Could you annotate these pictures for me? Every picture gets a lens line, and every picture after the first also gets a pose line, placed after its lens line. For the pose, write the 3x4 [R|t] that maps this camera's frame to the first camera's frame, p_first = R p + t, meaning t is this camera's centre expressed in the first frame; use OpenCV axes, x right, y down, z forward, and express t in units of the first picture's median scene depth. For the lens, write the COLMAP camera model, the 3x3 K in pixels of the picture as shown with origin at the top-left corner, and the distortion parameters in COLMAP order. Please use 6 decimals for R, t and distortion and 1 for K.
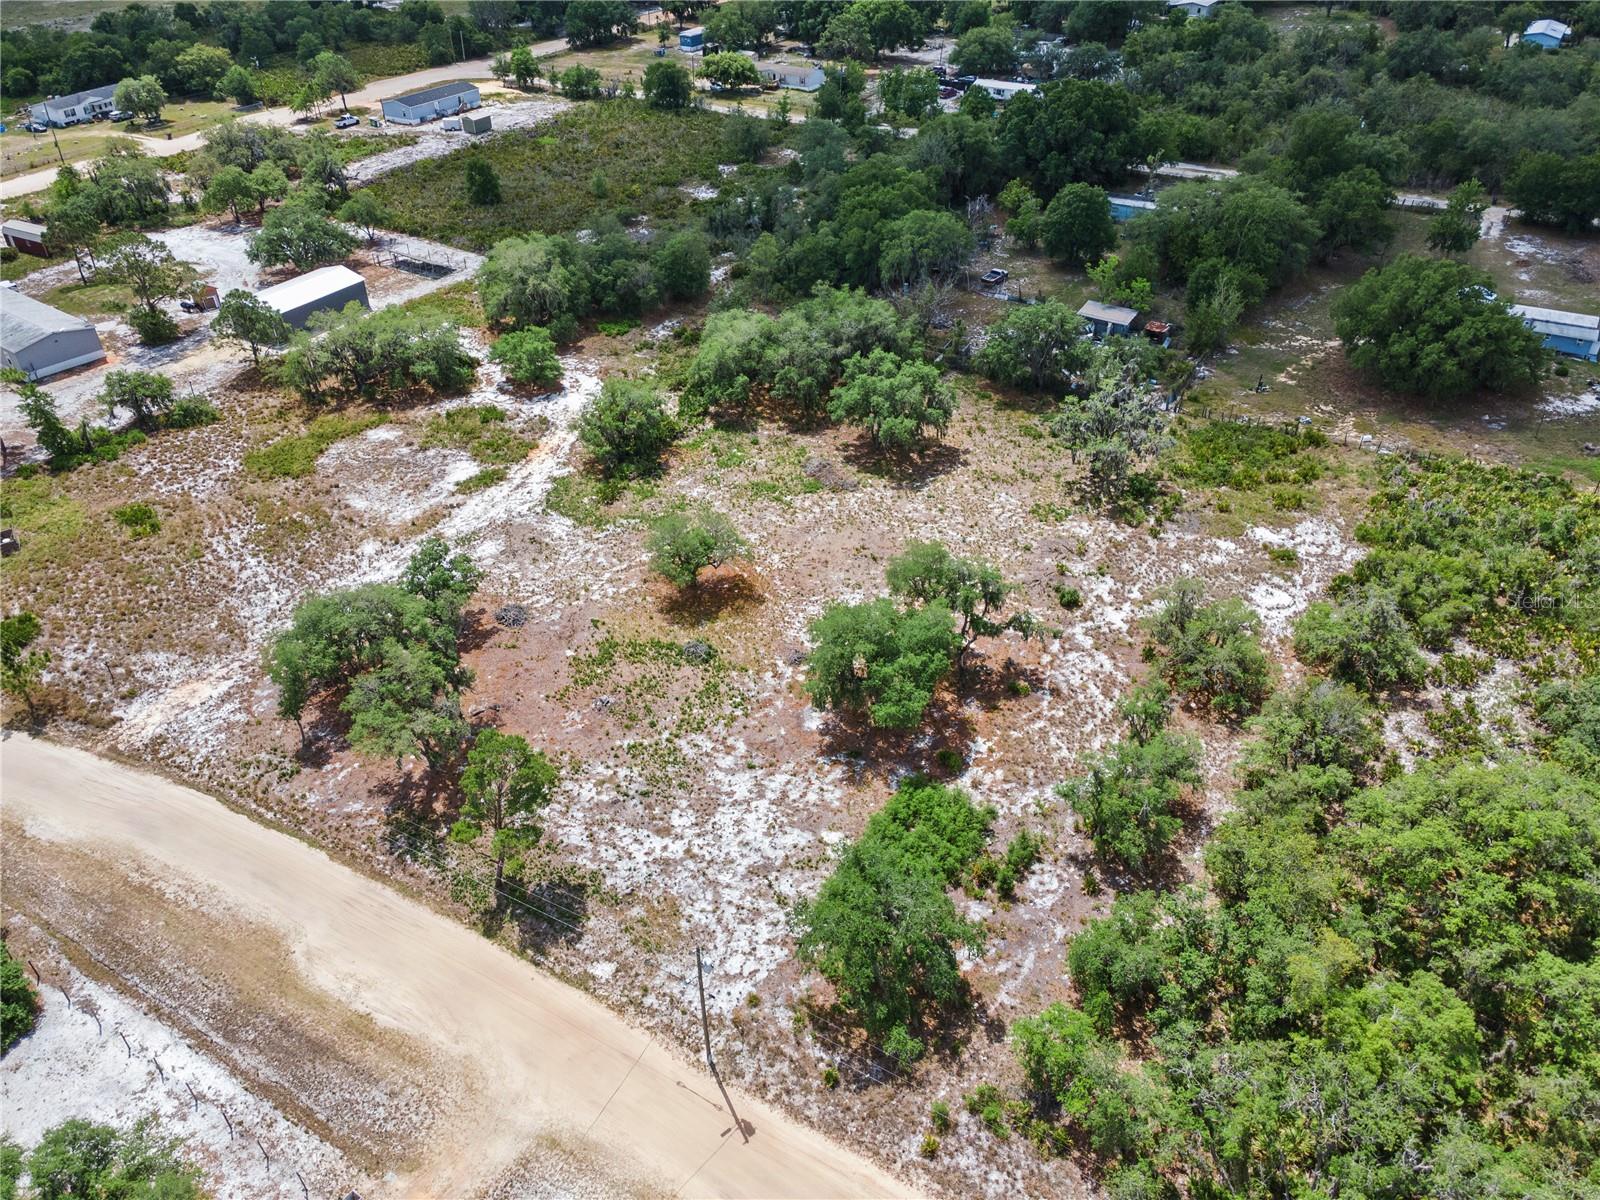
lens RADIAL K [[1195.0, 0, 803.6], [0, 1195.0, 566.3], [0, 0, 1]] dist [0.020721, 0.048830]
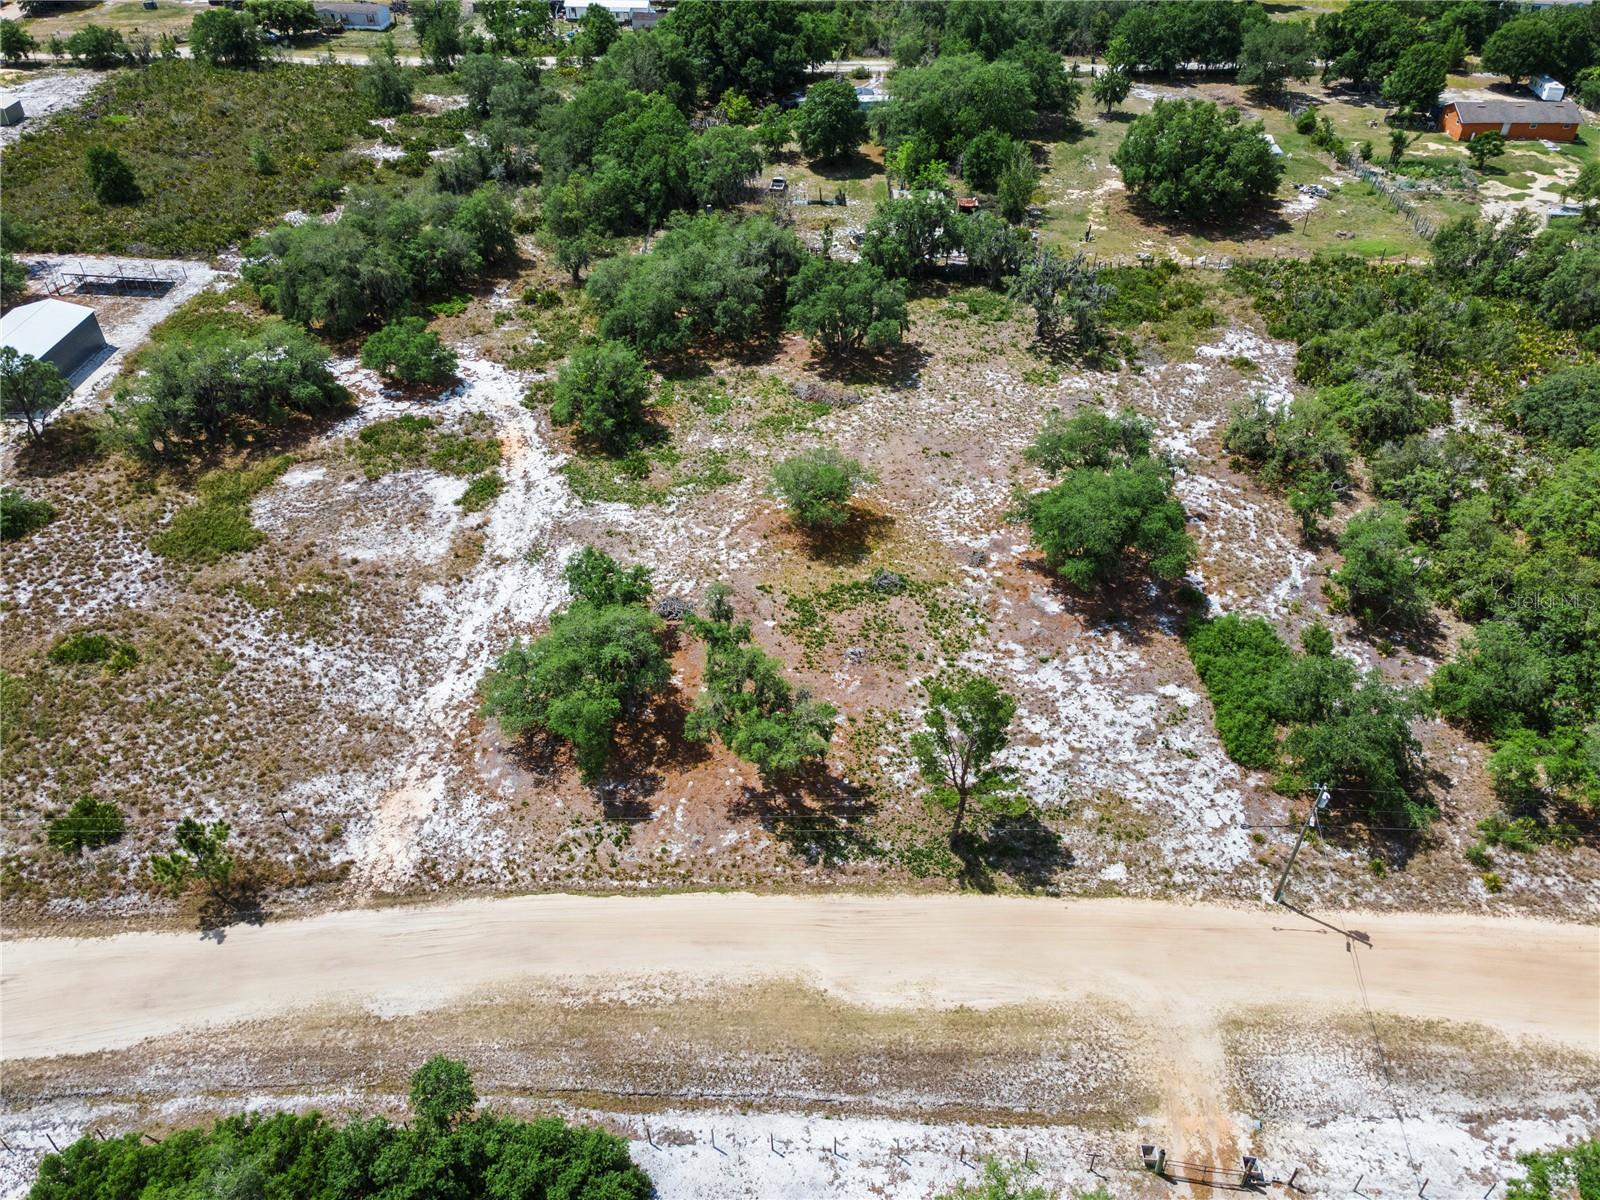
lens RADIAL K [[1170.0, 0, 807.7], [0, 1170.0, 594.9], [0, 0, 1]] dist [0.034191, 0.007062]
pose [[0.872132, -0.296258, 0.389379, -0.455140], [0.267907, 0.955088, 0.126619, -0.049319], [-0.409403, -0.006111, 0.912333, 0.139853]]
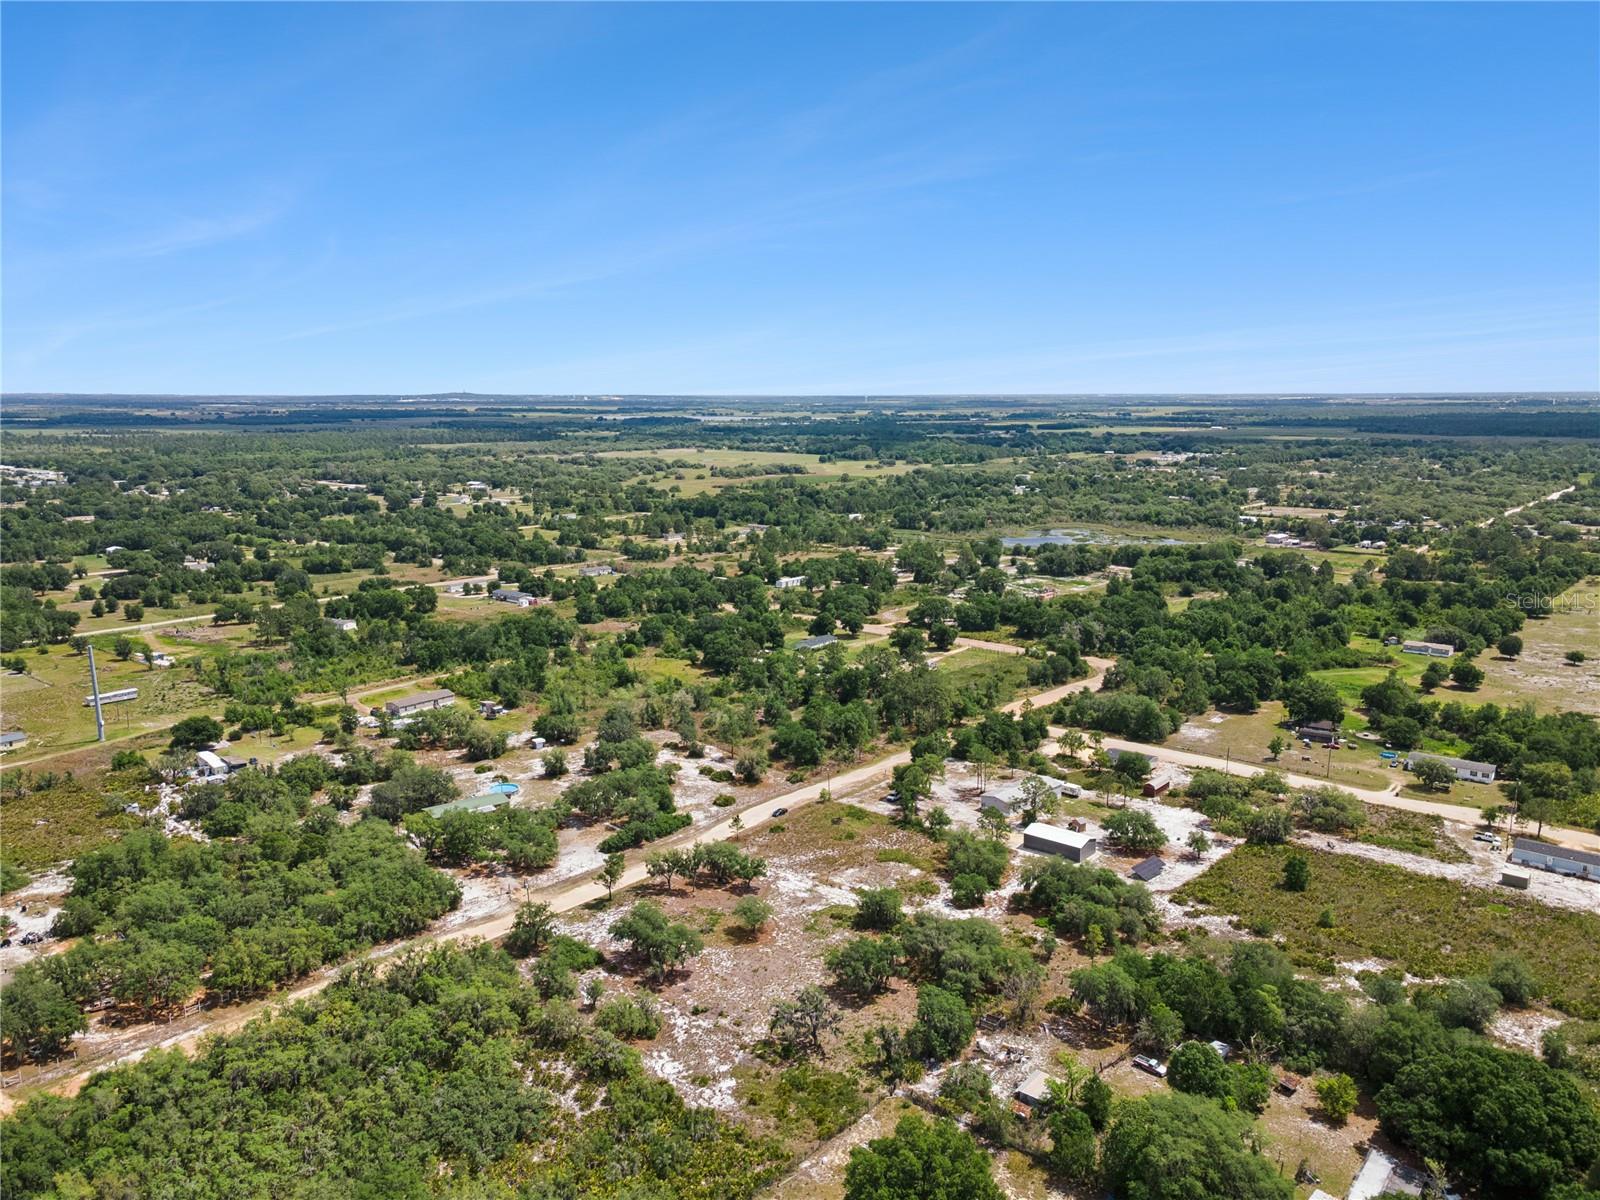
lens RADIAL K [[1194.1, 0, 801.4], [0, 1194.1, 595.3], [0, 0, 1]] dist [0.029384, 0.002457]
pose [[-0.185904, 0.179731, -0.965990, 1.916553], [-0.540385, 0.802389, 0.253289, -1.089072], [0.820624, 0.569094, -0.052043, 0.785167]]
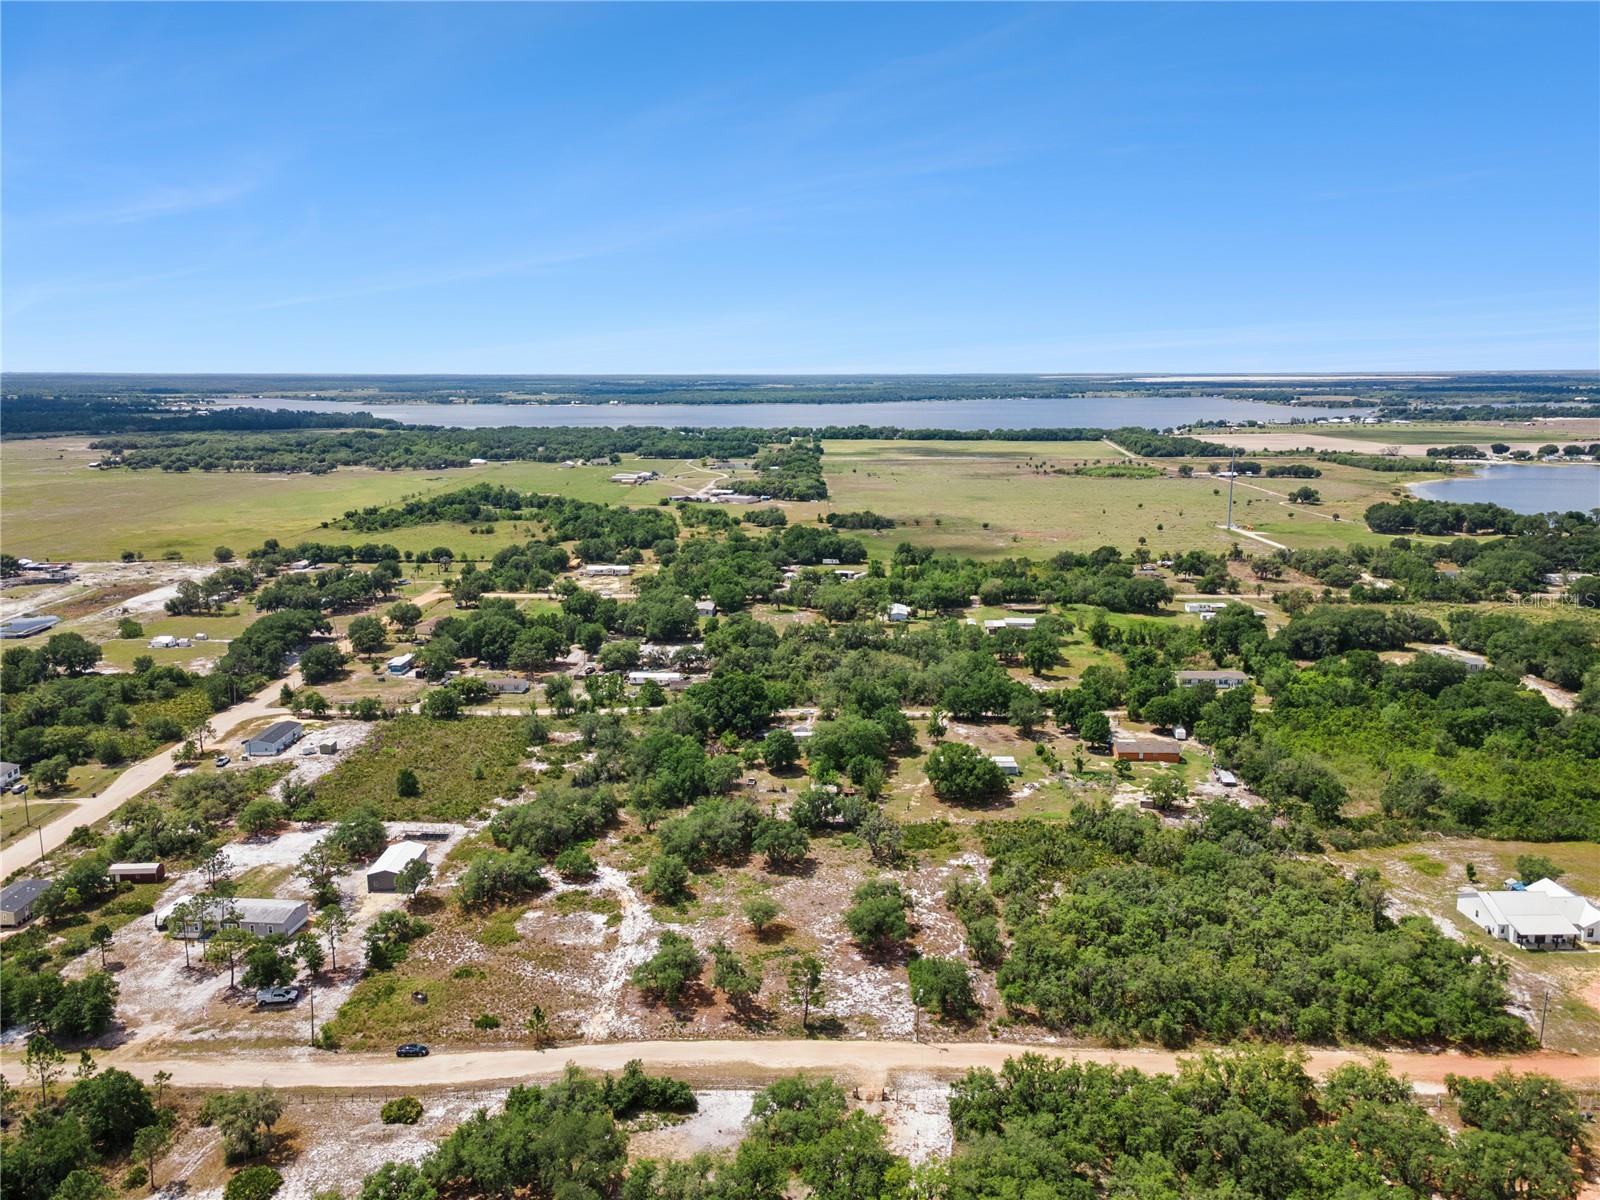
lens RADIAL K [[1194.1, 0, 801.4], [0, 1194.1, 595.3], [0, 0, 1]] dist [0.029384, 0.002457]
pose [[0.868944, -0.087937, 0.487034, -0.997978], [0.270542, 0.908438, -0.318664, 0.168623], [-0.414418, 0.408665, 0.813173, -1.029486]]
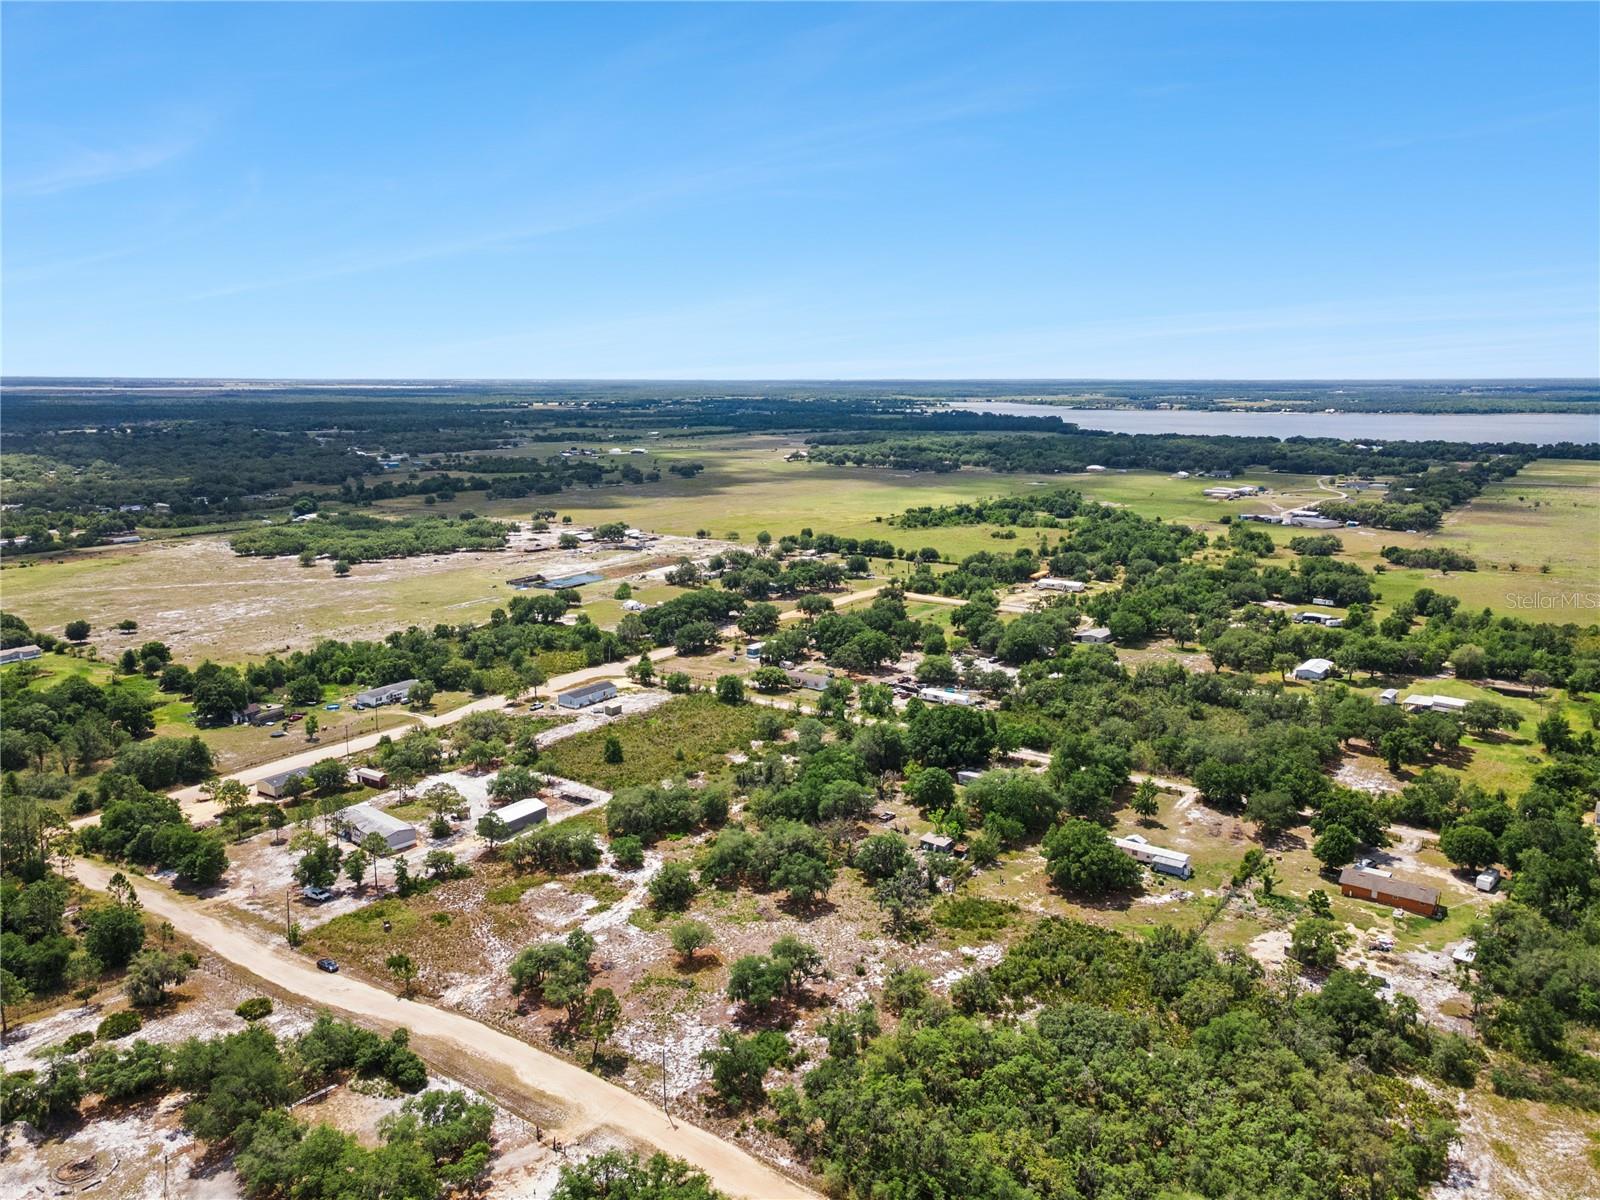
lens RADIAL K [[1164.8, 0, 800.5], [0, 1164.8, 642.3], [0, 0, 1]] dist [0.034231, -0.000400]
pose [[0.996134, 0.026372, -0.083796, 0.255891], [-0.054138, 0.935498, -0.349159, 0.200202], [0.069183, 0.352346, 0.933309, -1.112661]]
